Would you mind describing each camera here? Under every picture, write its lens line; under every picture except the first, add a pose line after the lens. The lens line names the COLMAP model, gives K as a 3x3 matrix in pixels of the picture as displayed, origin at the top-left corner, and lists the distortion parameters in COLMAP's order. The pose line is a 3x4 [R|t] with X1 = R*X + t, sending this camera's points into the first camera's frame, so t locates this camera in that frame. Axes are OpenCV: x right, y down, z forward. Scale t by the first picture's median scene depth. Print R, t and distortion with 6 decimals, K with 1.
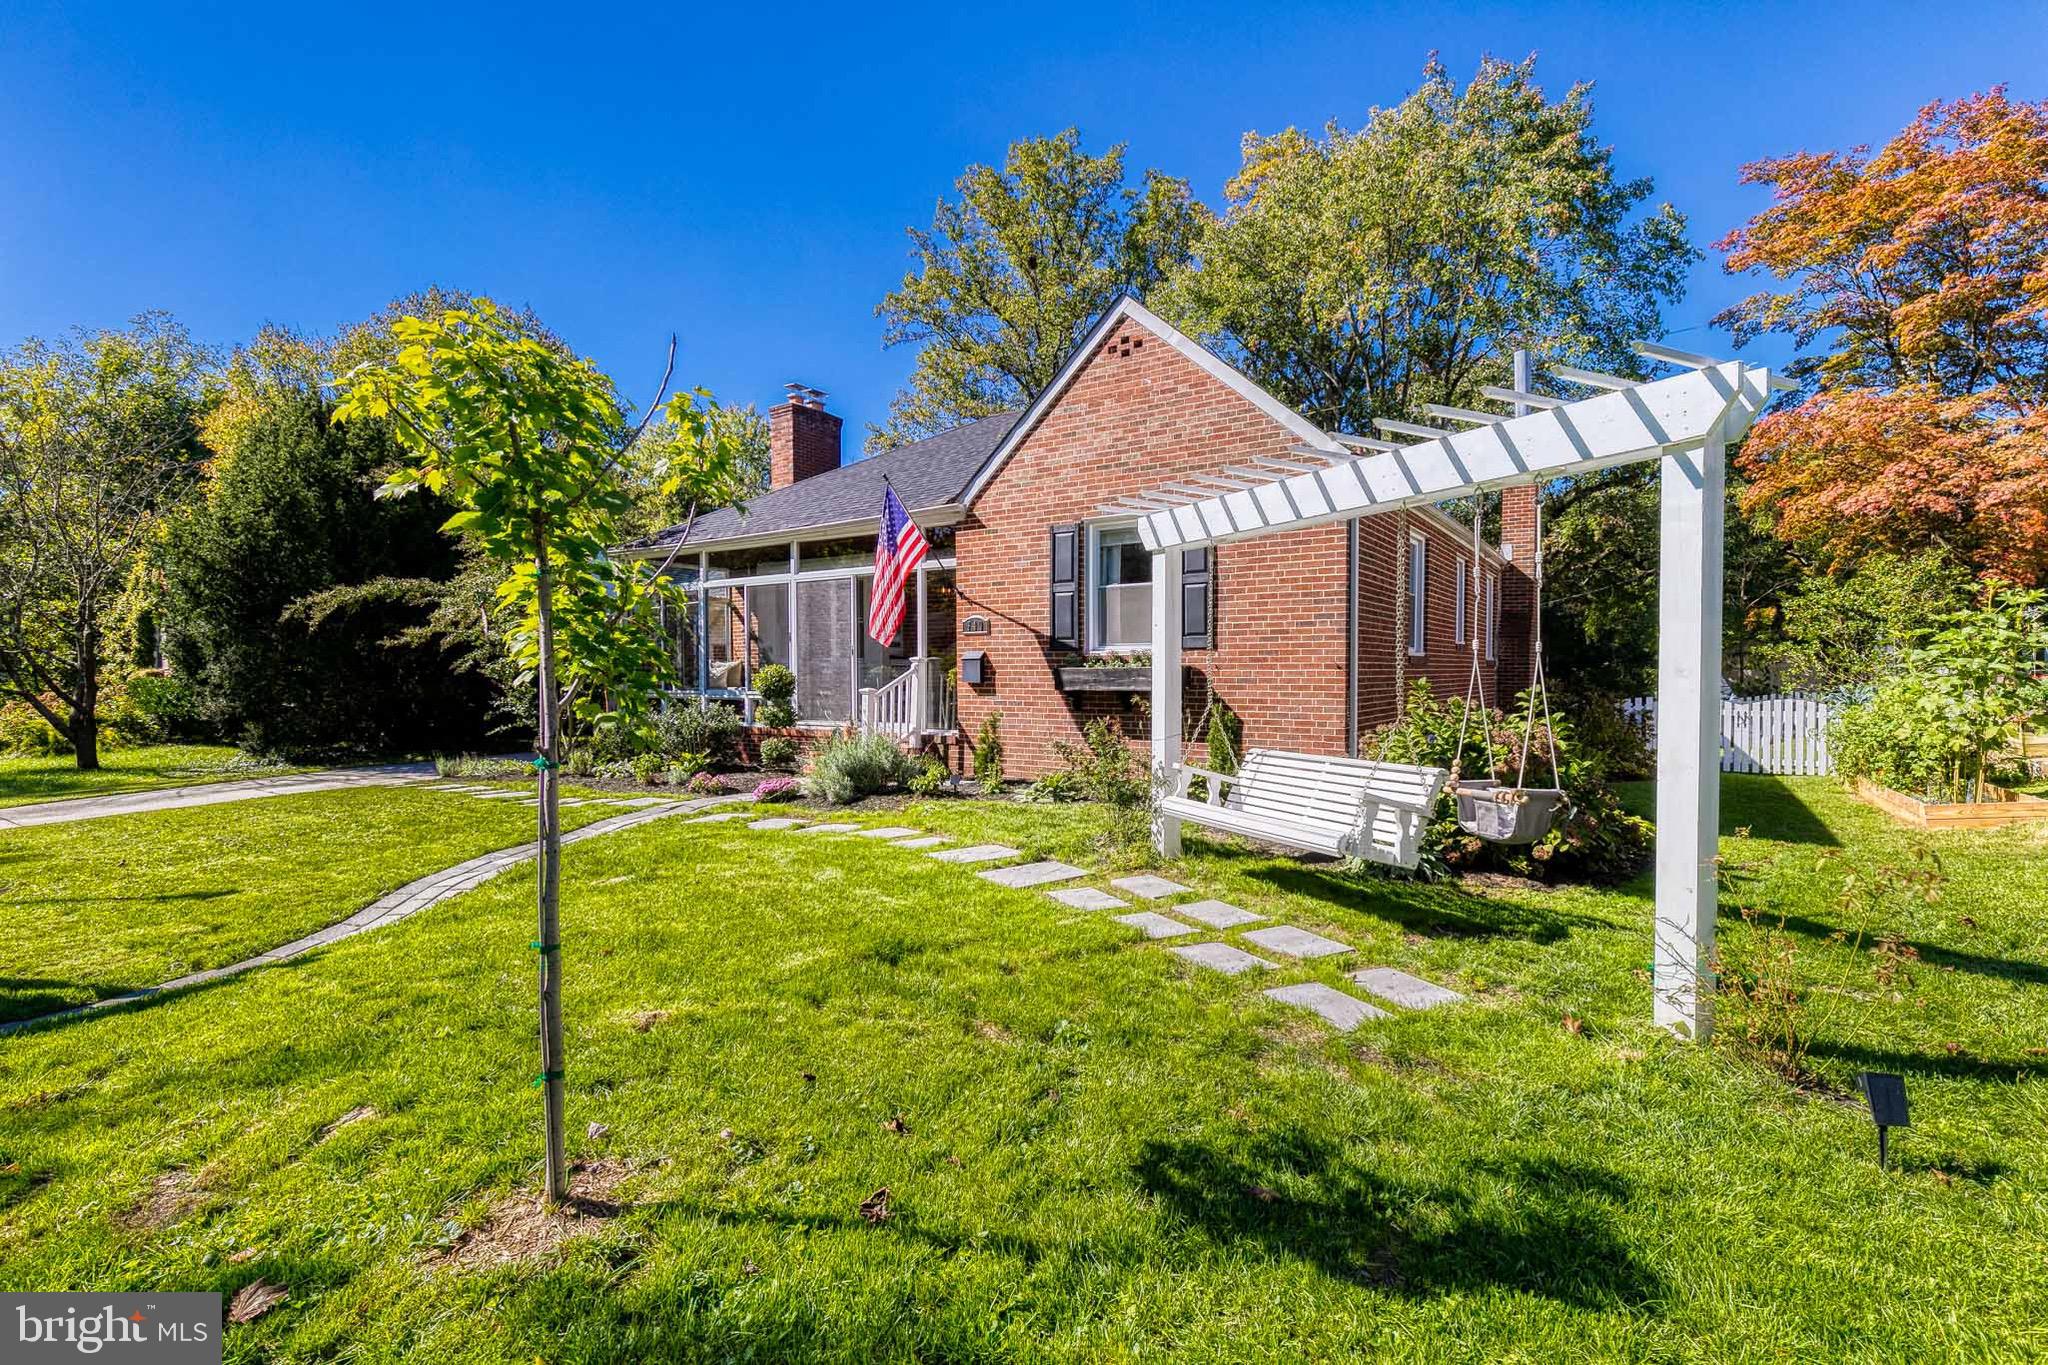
lens RADIAL K [[921.2, 0, 1051.5], [0, 921.2, 700.6], [0, 0, 1]] dist [0.010610, 0.000217]
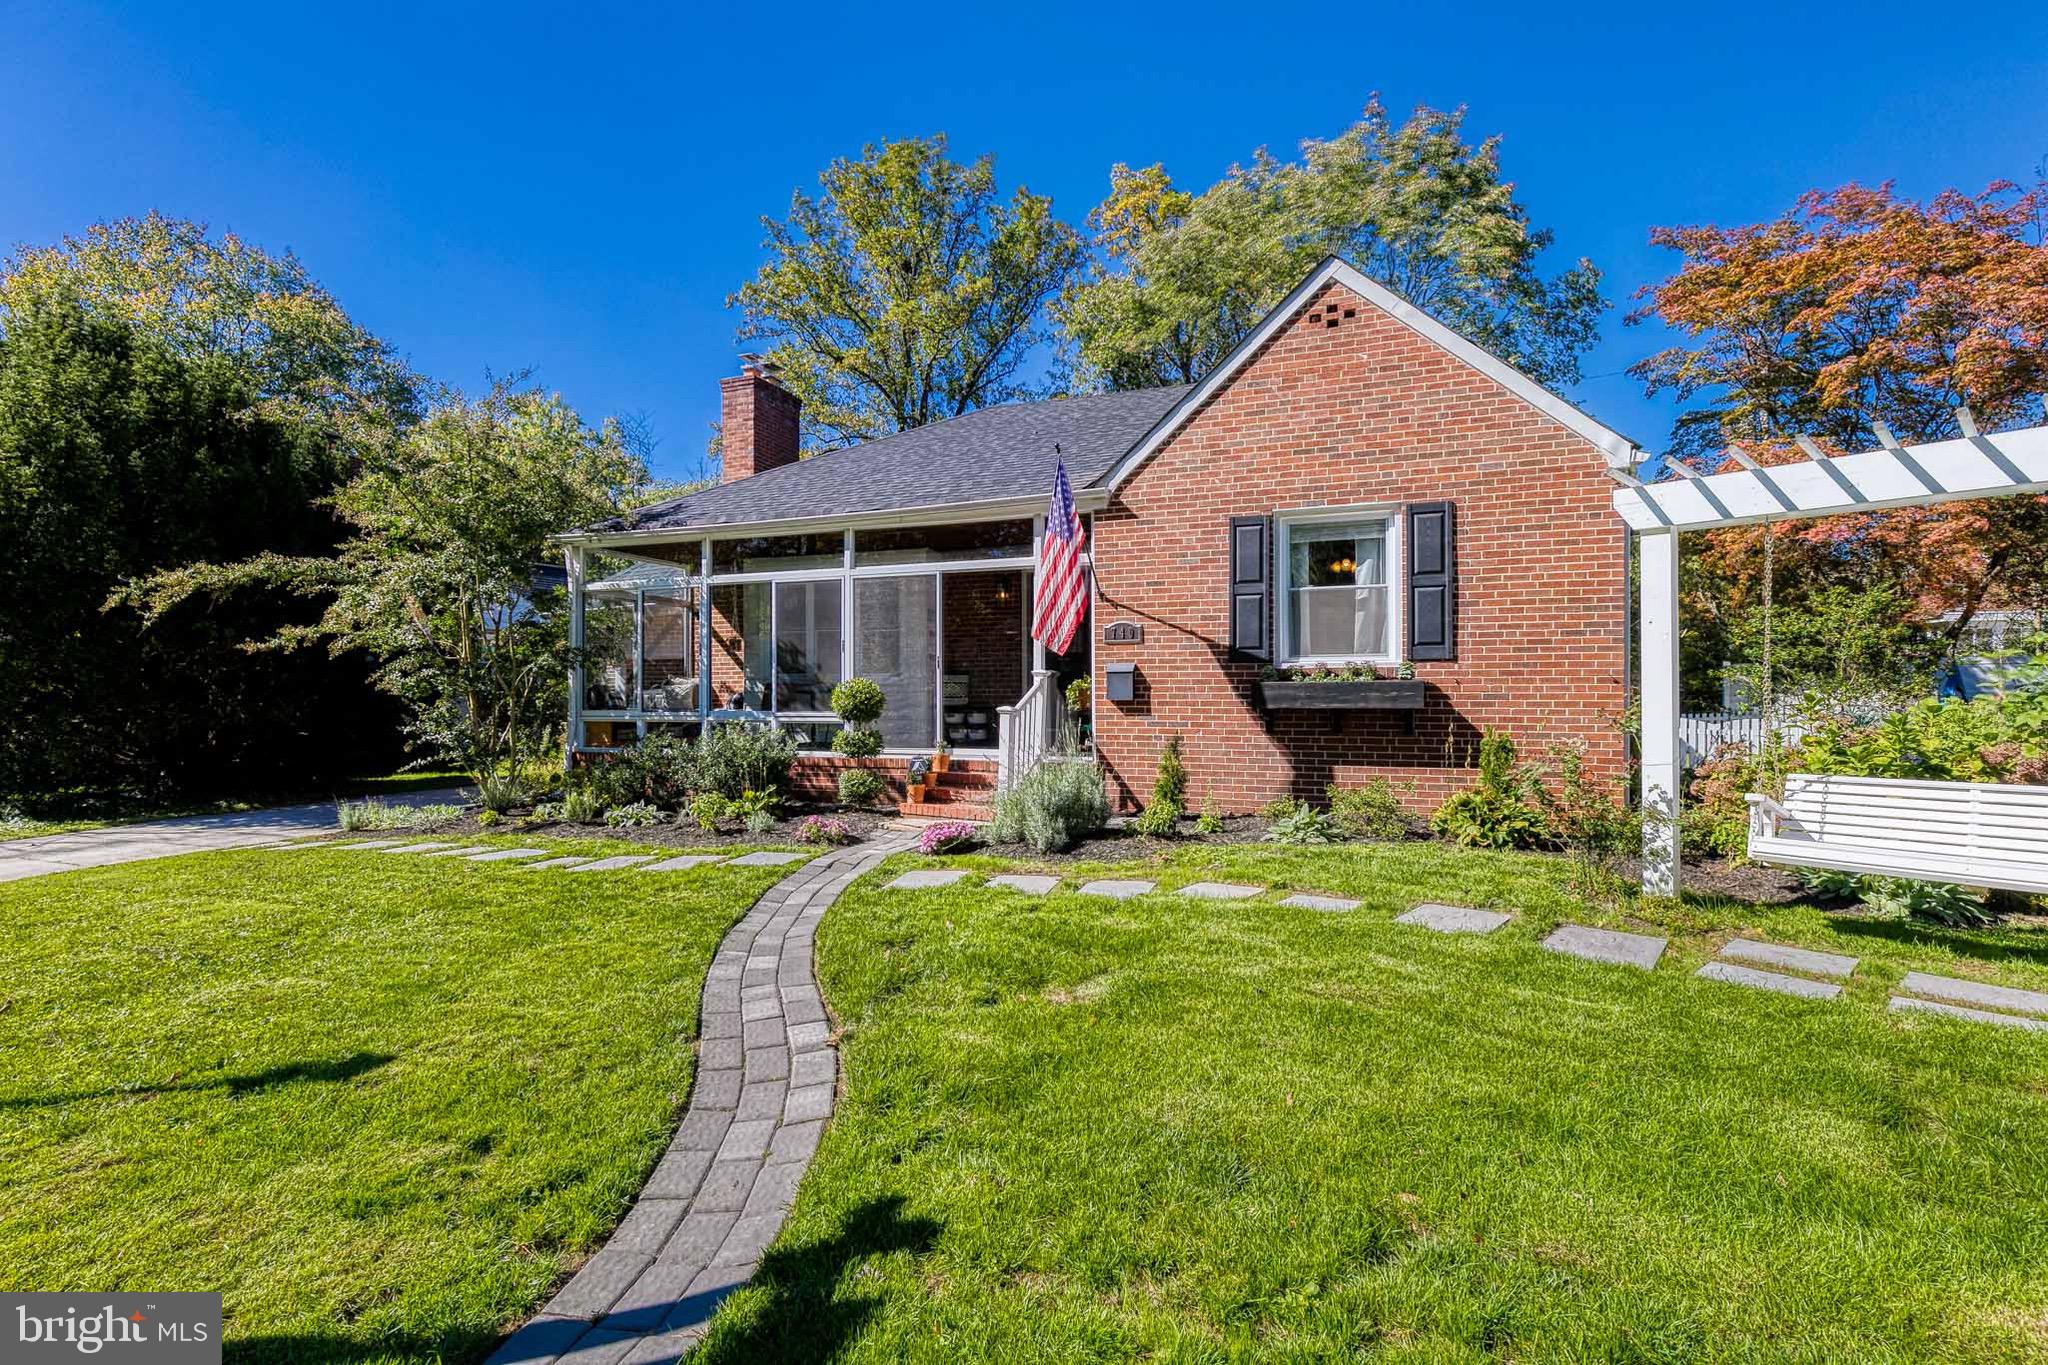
lens RADIAL K [[921.2, 0, 1048.5], [0, 921.2, 697.7], [0, 0, 1]] dist [0.010610, 0.000217]
pose [[0.974852, 0.002183, 0.222843, -0.356271], [0.004744, 0.999522, -0.030545, 0.003742], [-0.222804, 0.030834, 0.974376, 0.205026]]
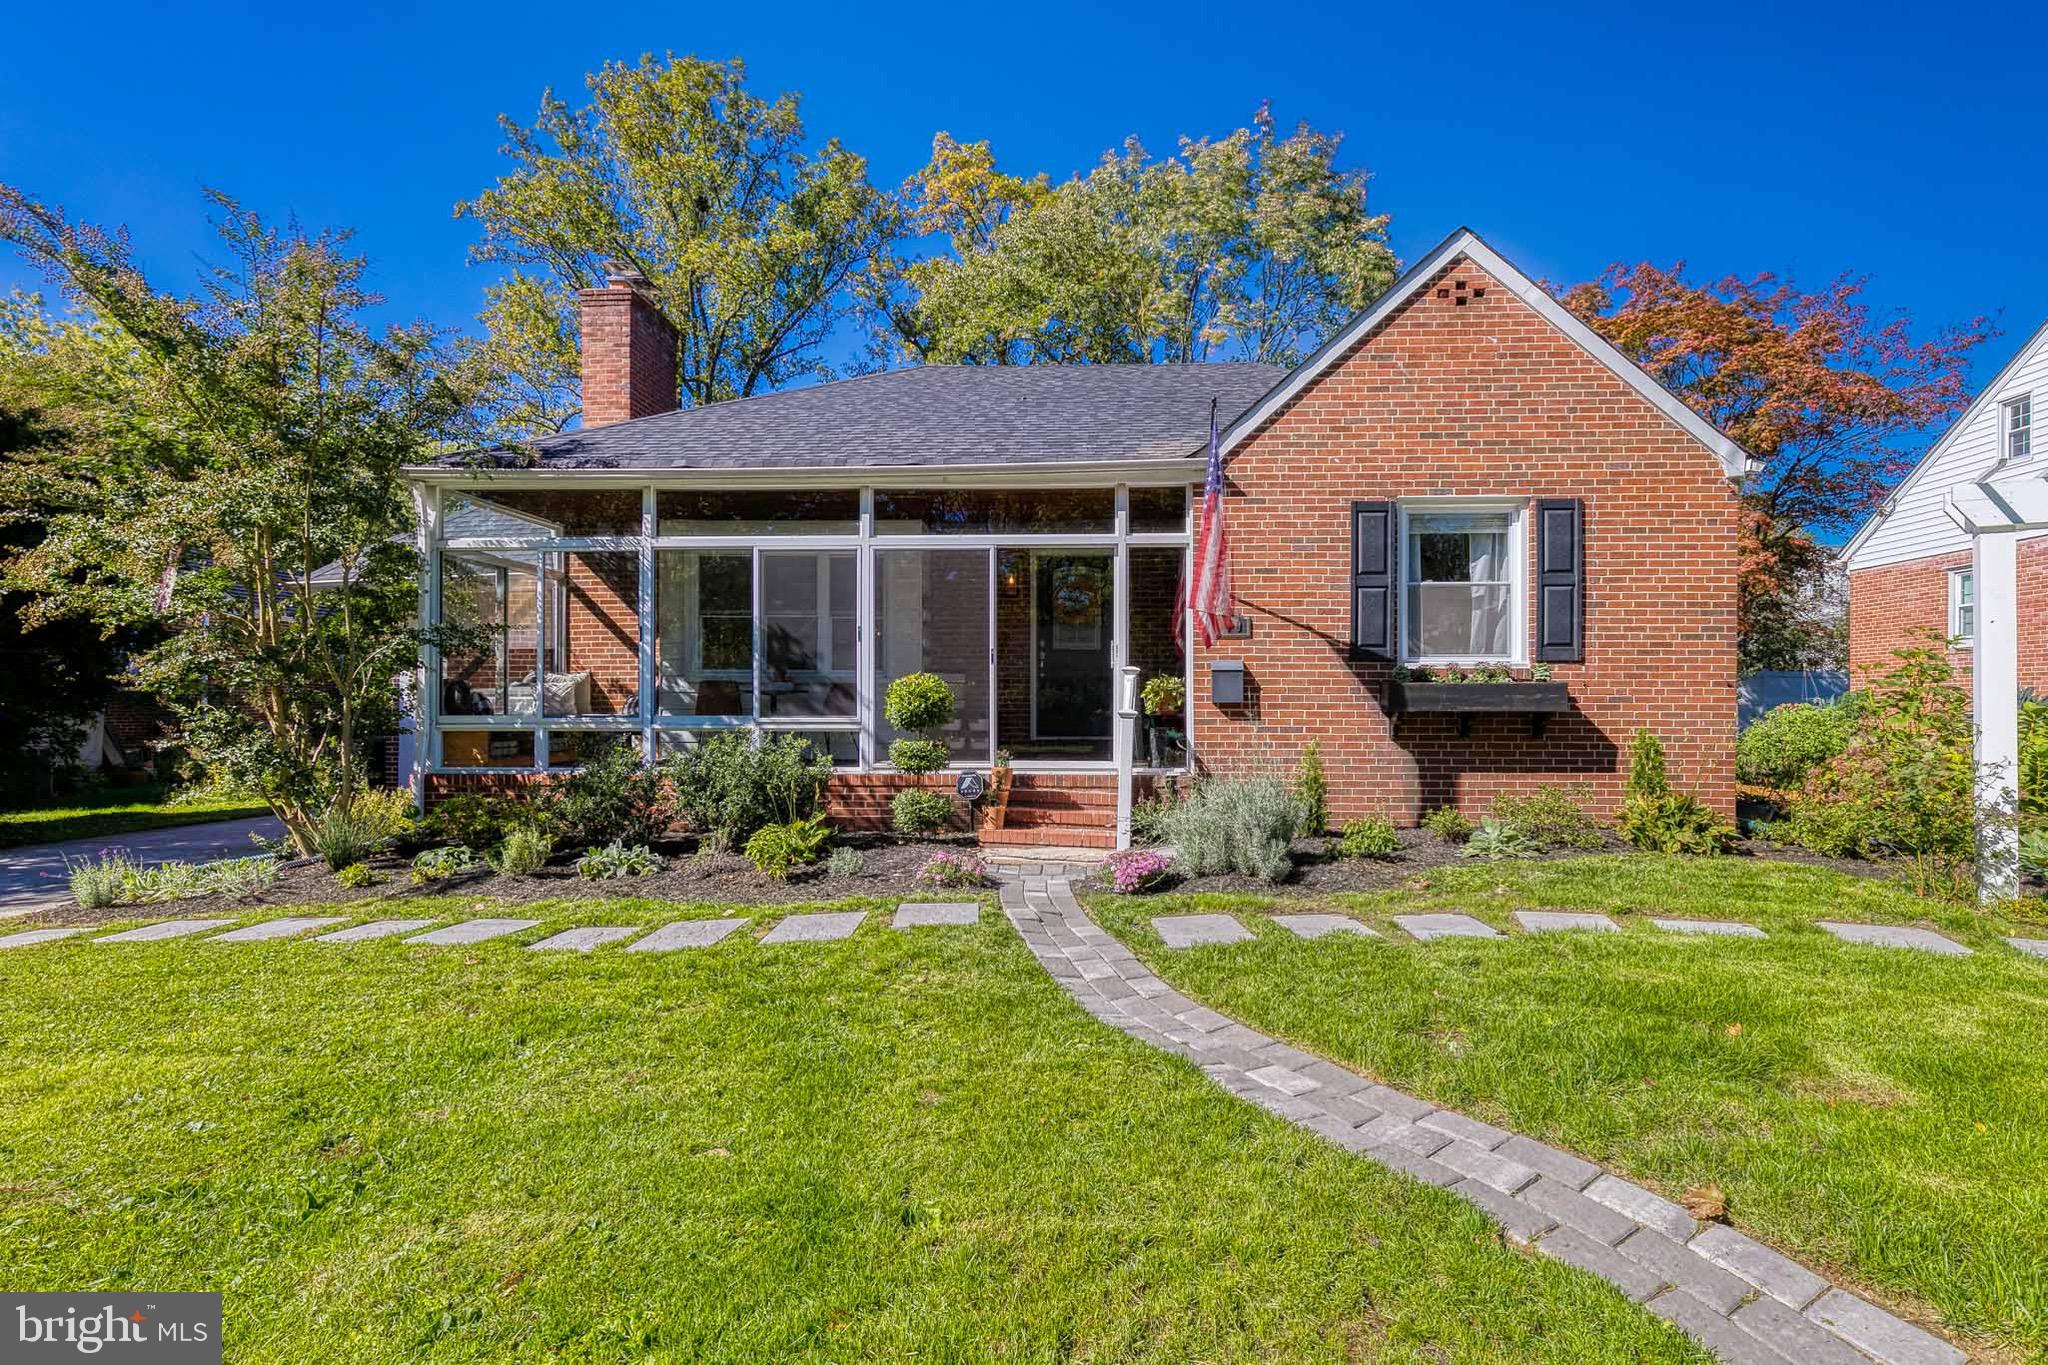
lens RADIAL K [[921.2, 0, 1041.3], [0, 921.2, 711.8], [0, 0, 1]] dist [0.010610, 0.000217]
pose [[0.856591, 0.001036, 0.515995, -0.627903], [0.011672, 0.999703, -0.021385, 0.001963], [-0.515864, 0.024341, 0.856325, 0.469101]]
